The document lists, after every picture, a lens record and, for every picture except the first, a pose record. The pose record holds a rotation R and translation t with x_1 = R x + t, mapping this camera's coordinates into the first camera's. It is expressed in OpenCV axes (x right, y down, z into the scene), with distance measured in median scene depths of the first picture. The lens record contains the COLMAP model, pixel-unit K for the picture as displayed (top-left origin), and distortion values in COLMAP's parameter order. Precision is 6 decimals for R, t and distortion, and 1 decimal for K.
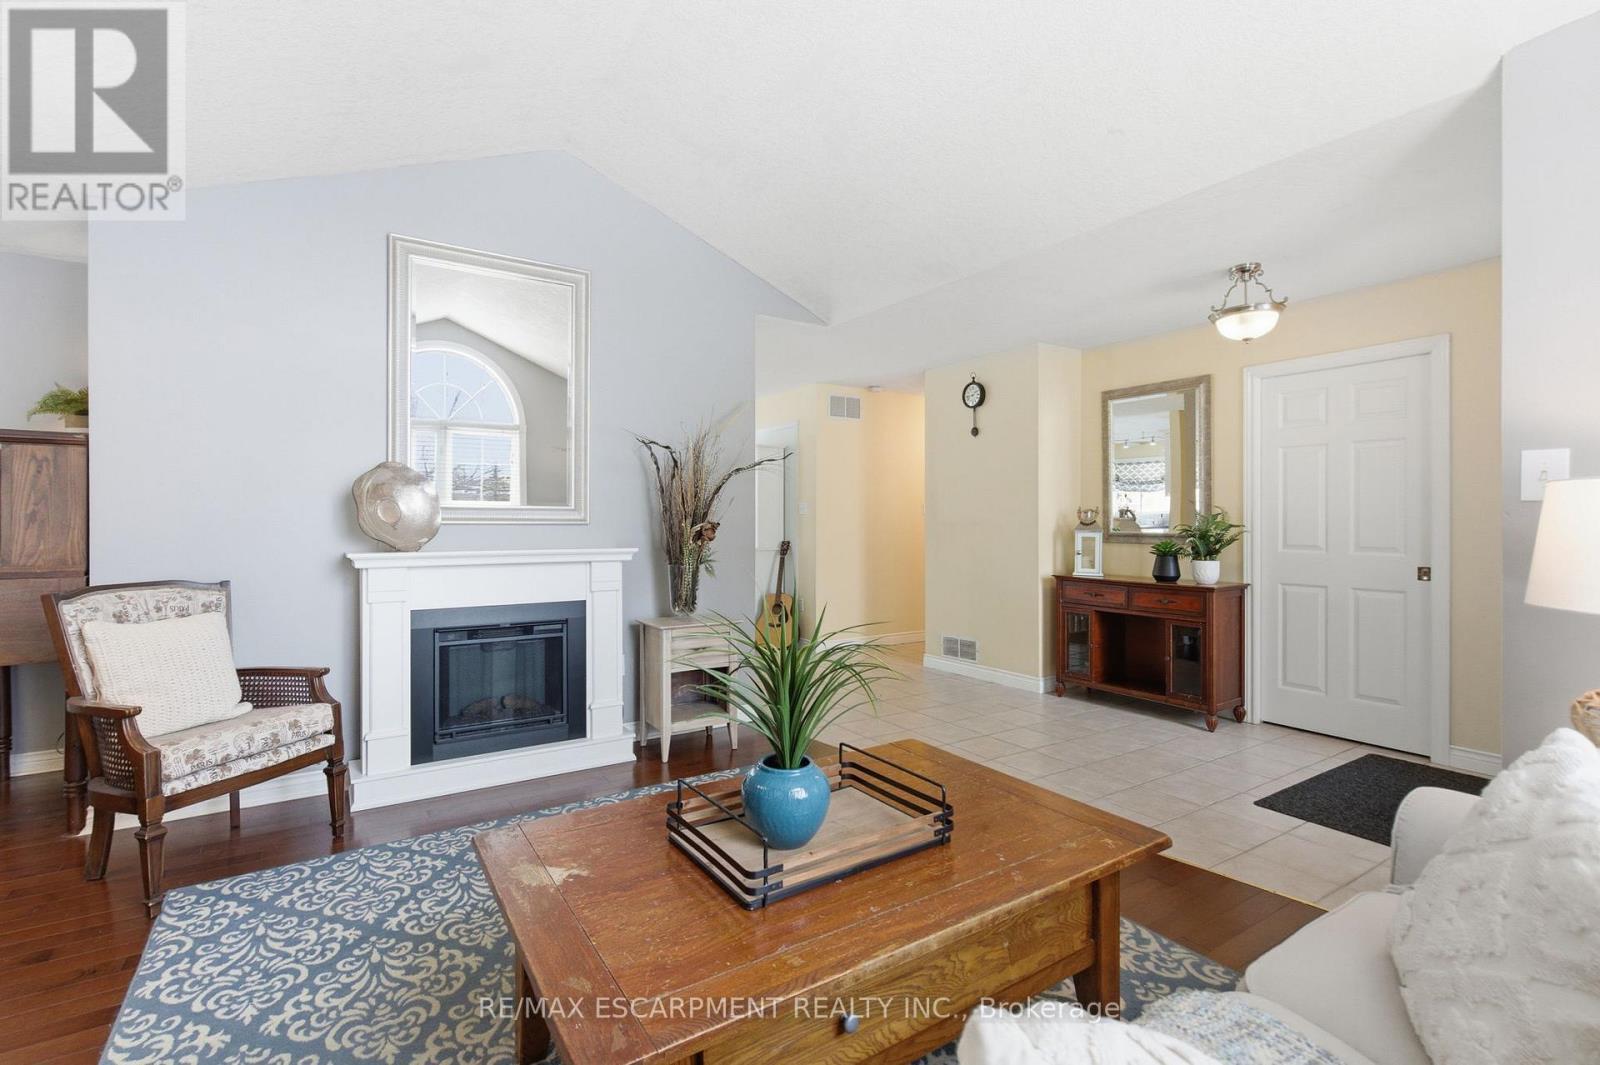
lens RADIAL K [[734.0, 0, 798.1], [0, 734.0, 513.2], [0, 0, 1]] dist [0.045910, -0.000152]
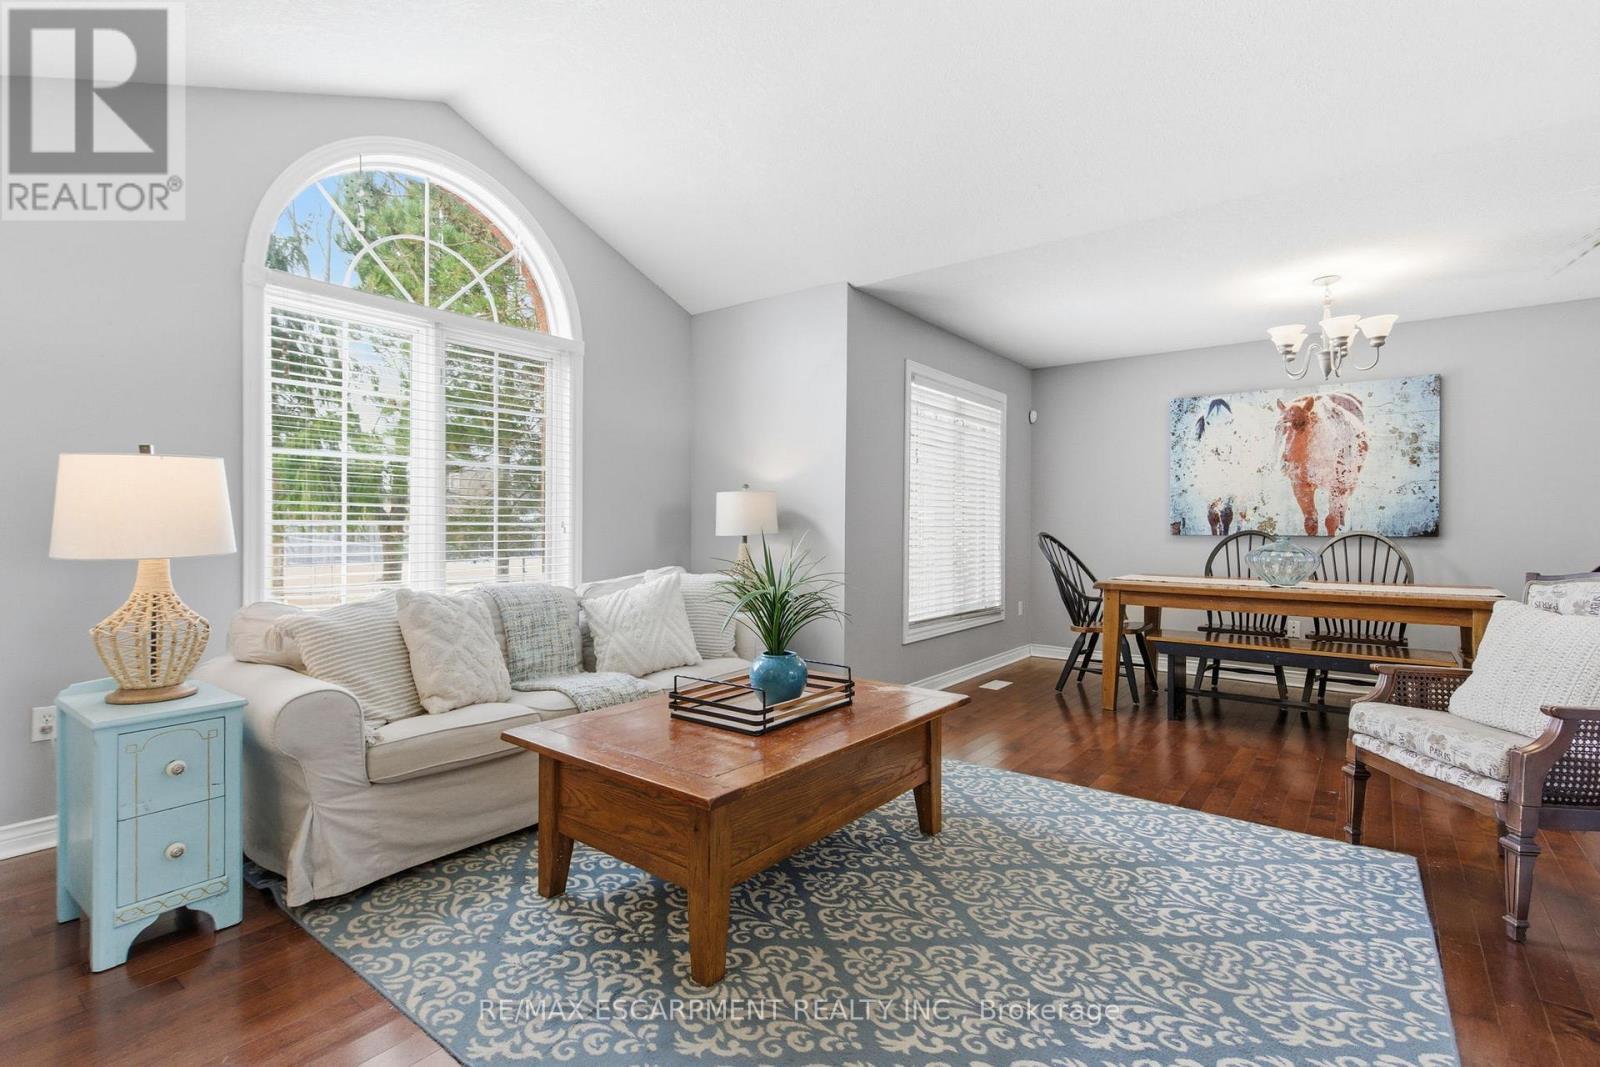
lens RADIAL K [[738.9, 0, 798.0], [0, 738.9, 529.0], [0, 0, 1]] dist [0.006590, -0.000329]
pose [[-0.940924, -0.007065, -0.338544, 0.160447], [-0.006268, 0.999974, -0.003446, 0.030295], [0.338559, -0.001120, -0.940944, 0.867871]]
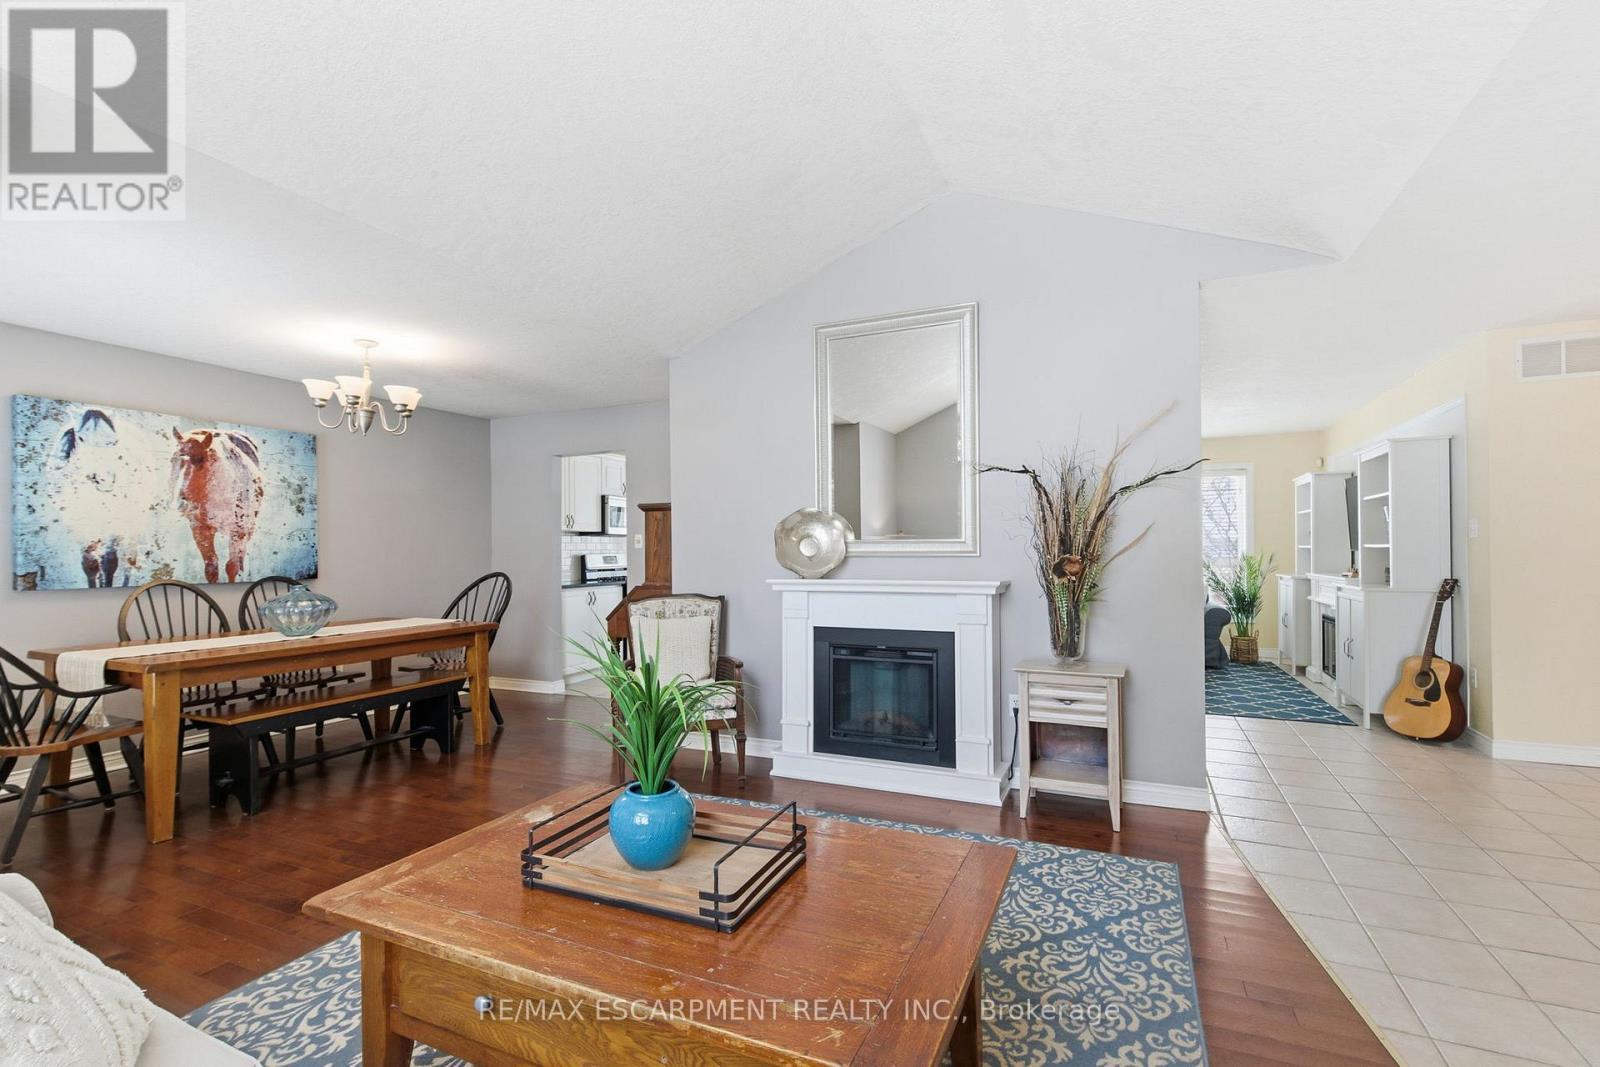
lens RADIAL K [[734.3, 0, 796.5], [0, 734.3, 548.8], [0, 0, 1]] dist [0.000157, -0.000084]
pose [[0.544820, -0.013535, -0.838444, 0.345135], [0.018456, 0.999821, -0.004148, 0.004179], [0.838350, -0.013215, 0.544973, 0.222102]]
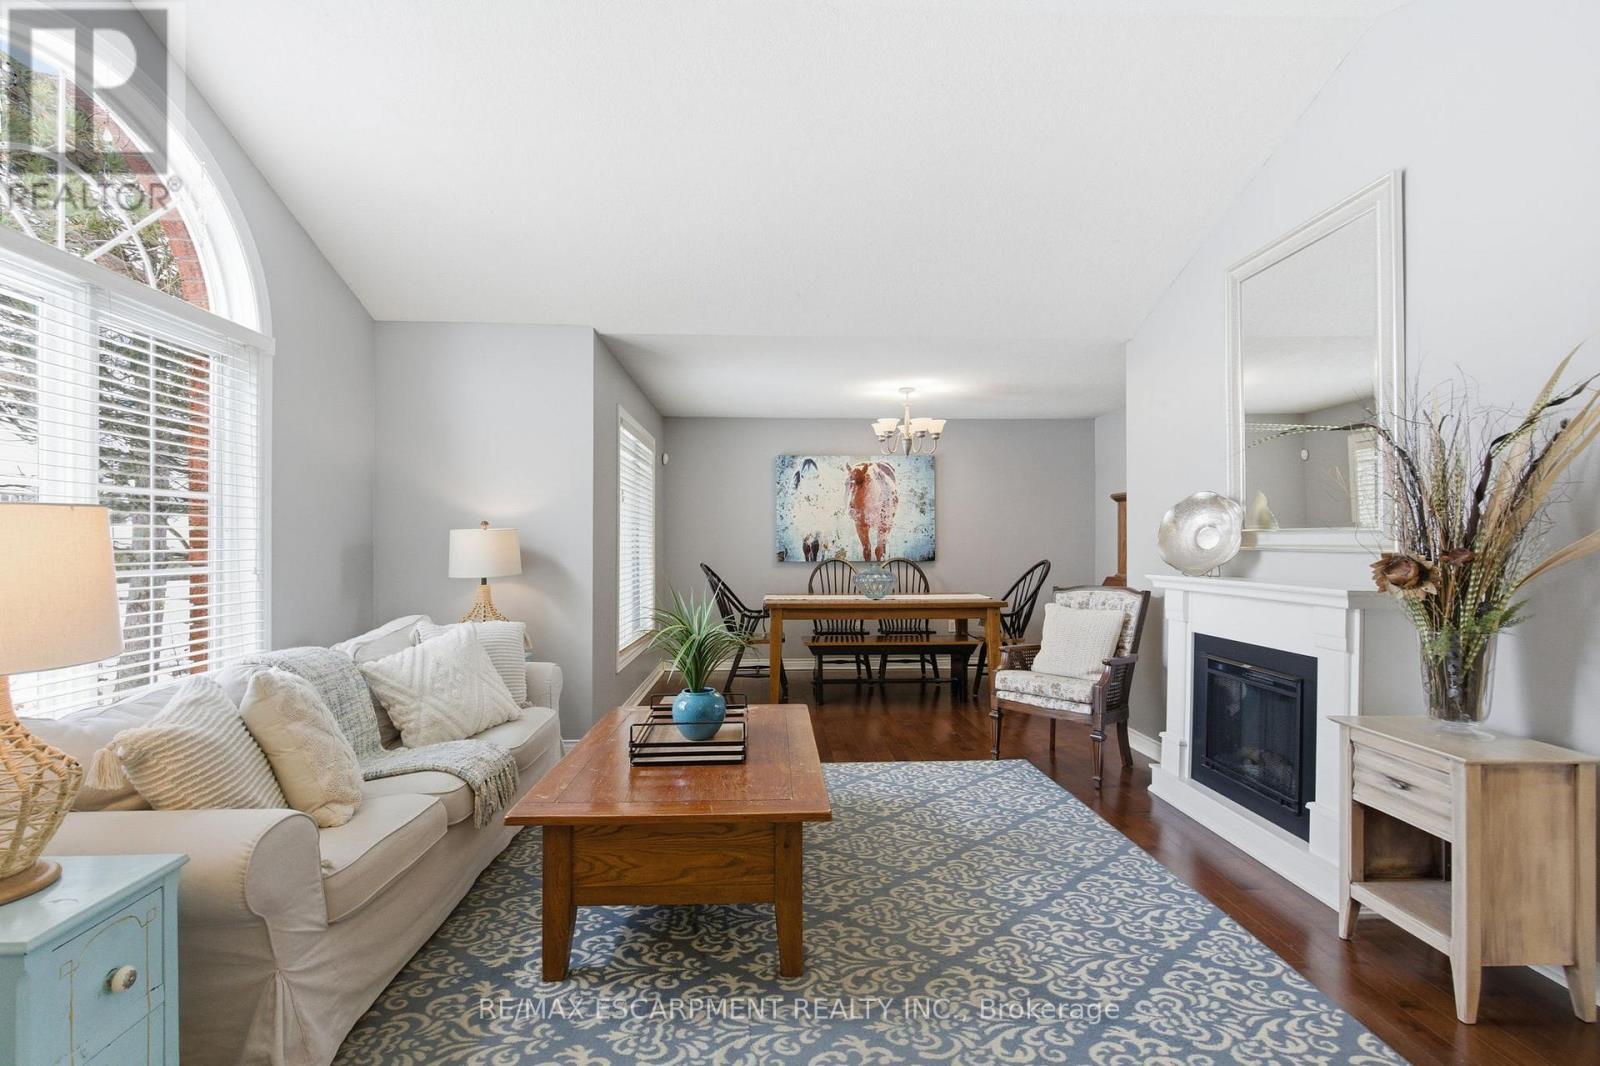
lens RADIAL K [[721.2, 0, 784.6], [0, 721.2, 539.3], [0, 0, 1]] dist [0.002037, -0.000249]
pose [[-0.503394, -0.009143, -0.864008, 0.463073], [0.006383, 0.999877, -0.014300, 0.006337], [0.864033, -0.012714, -0.503274, 0.705128]]
